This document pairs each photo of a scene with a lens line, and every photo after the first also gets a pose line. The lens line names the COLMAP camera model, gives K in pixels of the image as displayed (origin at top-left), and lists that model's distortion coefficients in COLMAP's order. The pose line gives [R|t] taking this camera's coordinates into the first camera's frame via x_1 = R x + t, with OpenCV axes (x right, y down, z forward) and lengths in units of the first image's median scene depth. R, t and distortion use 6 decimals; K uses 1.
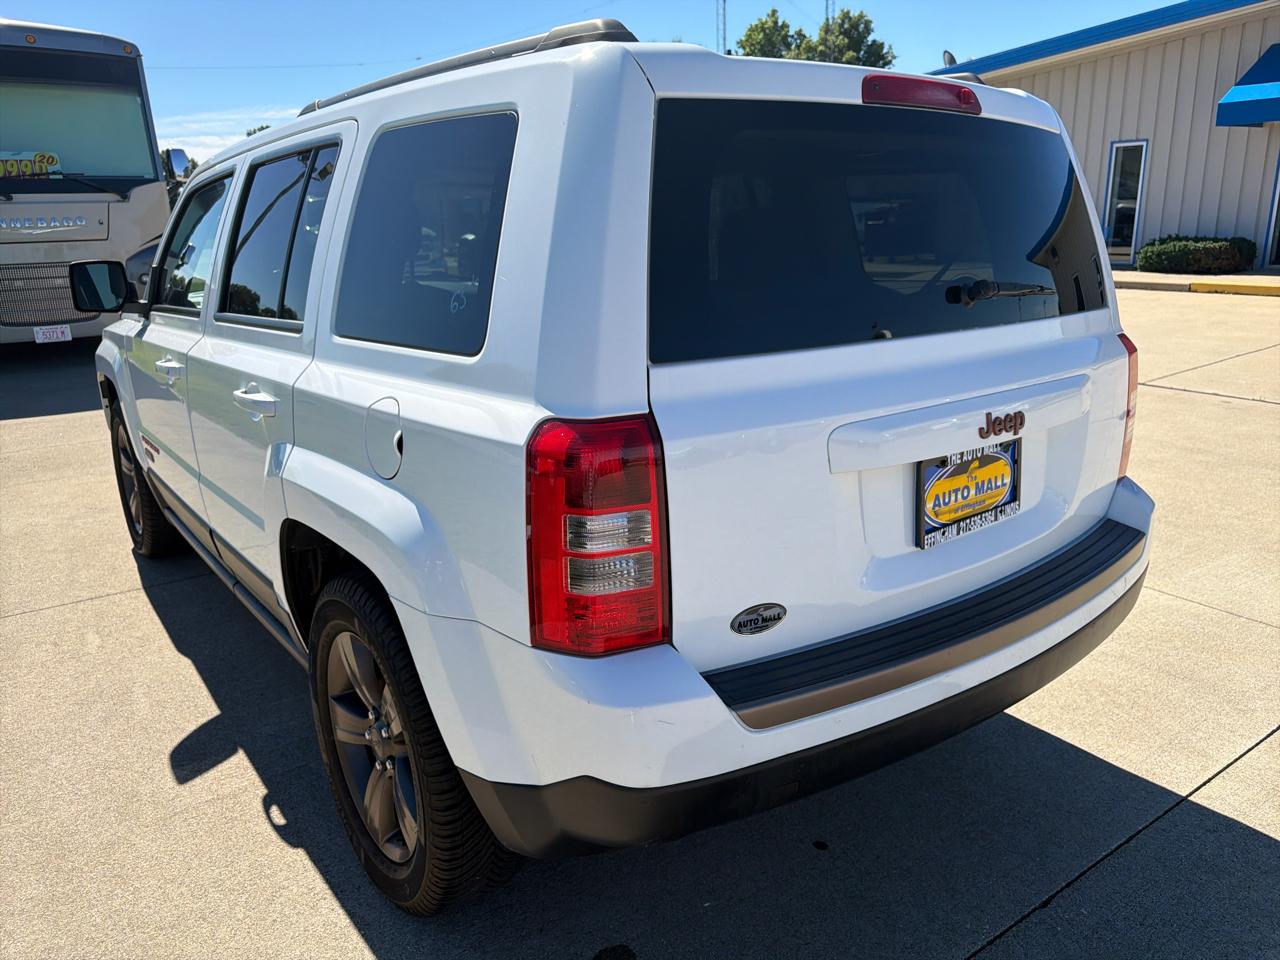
lens RADIAL K [[908.8, 0, 637.9], [0, 908.8, 487.8], [0, 0, 1]] dist [0.035752, -0.041985]
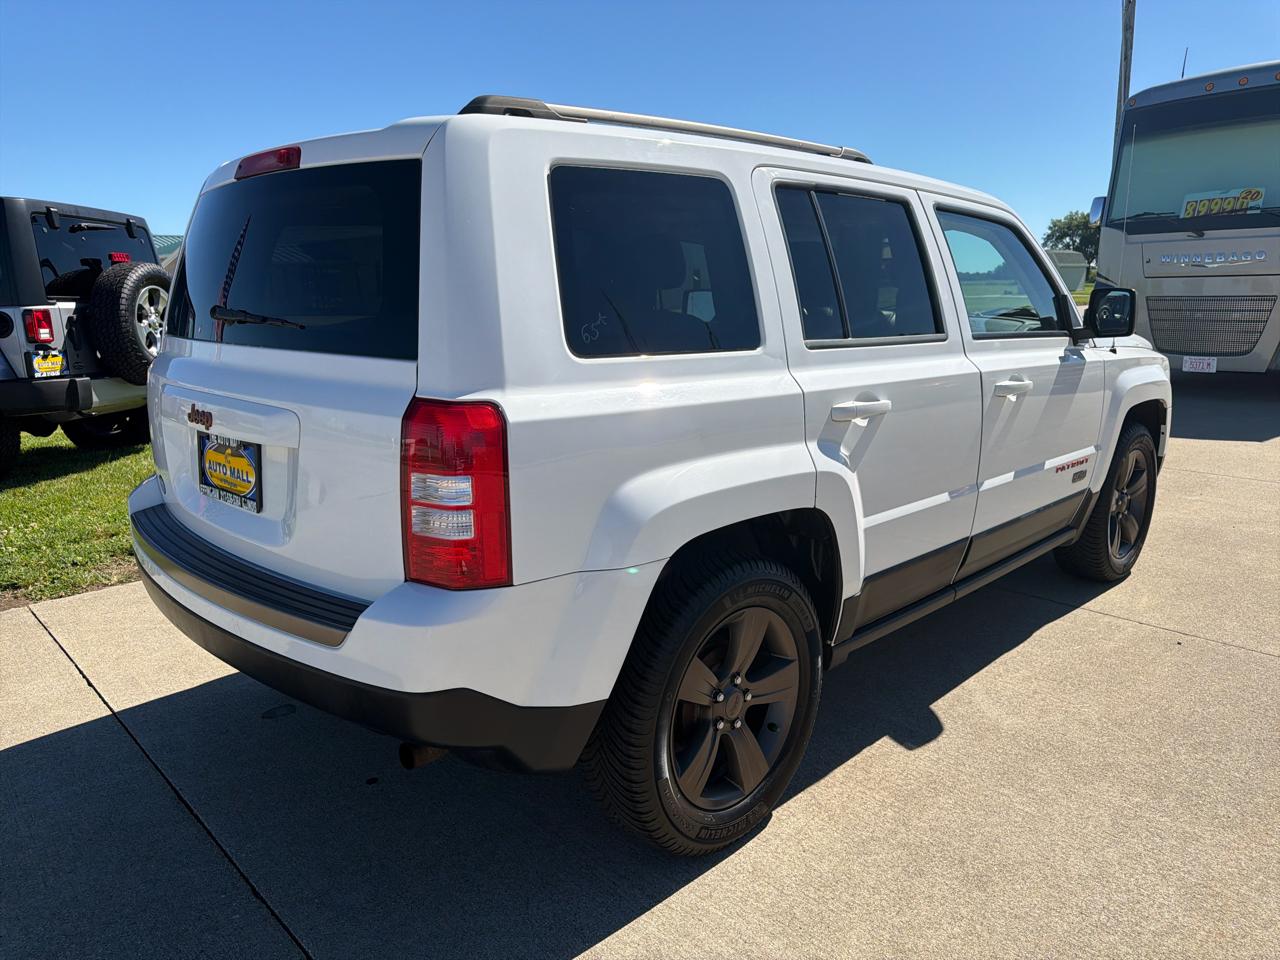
lens RADIAL K [[908.8, 0, 637.5], [0, 908.8, 484.6], [0, 0, 1]] dist [0.035752, -0.041985]
pose [[0.136502, 0.232665, -0.962930, 1.358893], [-0.268530, 0.944326, 0.190104, -0.303553], [0.953551, 0.232626, 0.191380, 1.059817]]
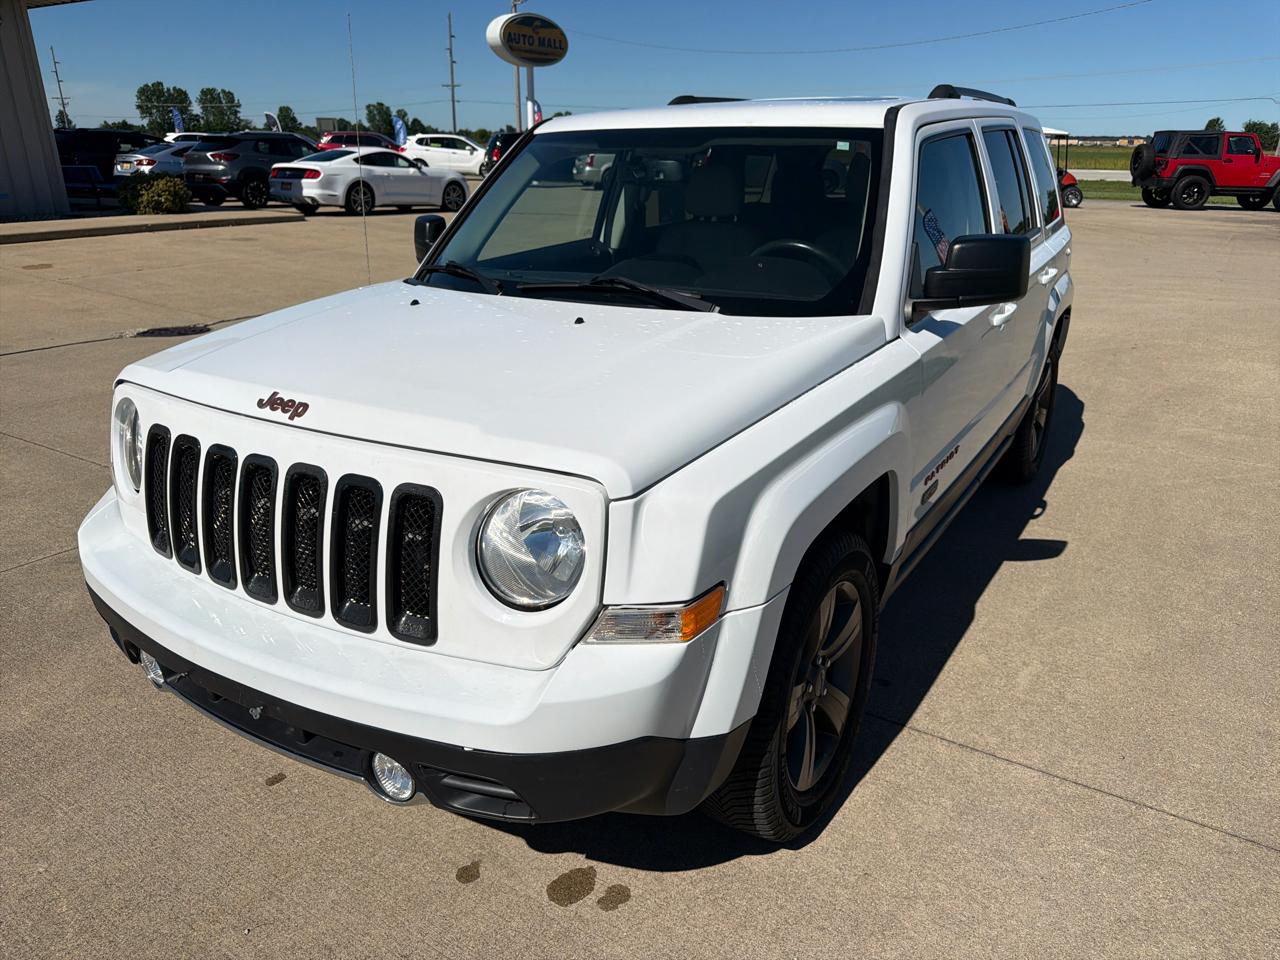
lens RADIAL K [[908.8, 0, 646.3], [0, 908.8, 482.1], [0, 0, 1]] dist [0.035752, -0.041985]
pose [[-0.360457, -0.301332, 0.882763, -1.862774], [0.272881, 0.870914, 0.408712, -0.696707], [-0.891968, 0.388212, -0.231699, 2.305978]]
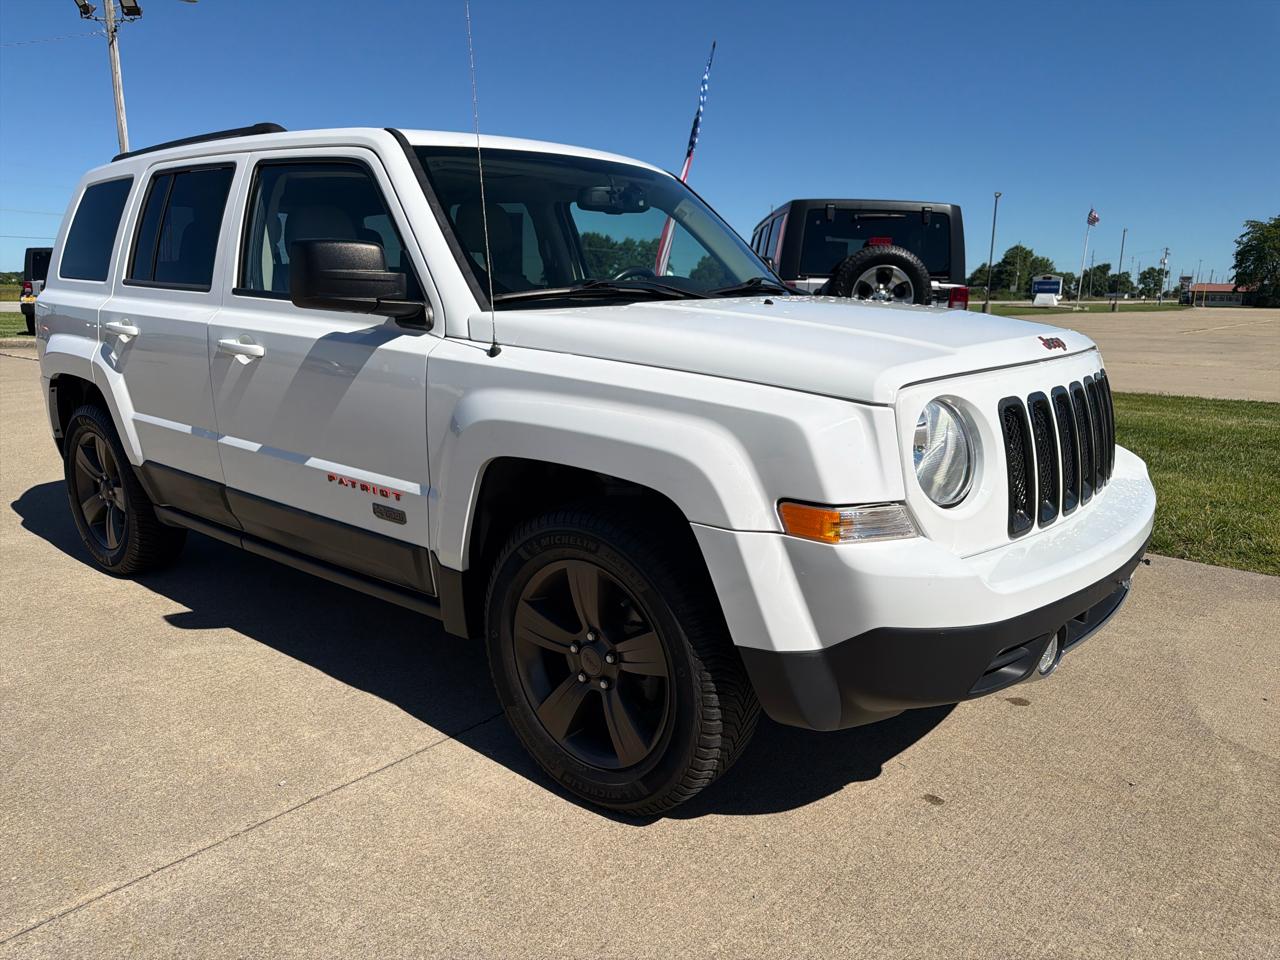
lens RADIAL K [[908.8, 0, 646.7], [0, 908.8, 489.2], [0, 0, 1]] dist [0.035752, -0.041985]
pose [[-0.971501, 0.064842, -0.227994, -0.246014], [-0.054682, 0.874604, 0.481744, -0.837208], [0.230642, 0.480482, -0.846133, 3.251271]]
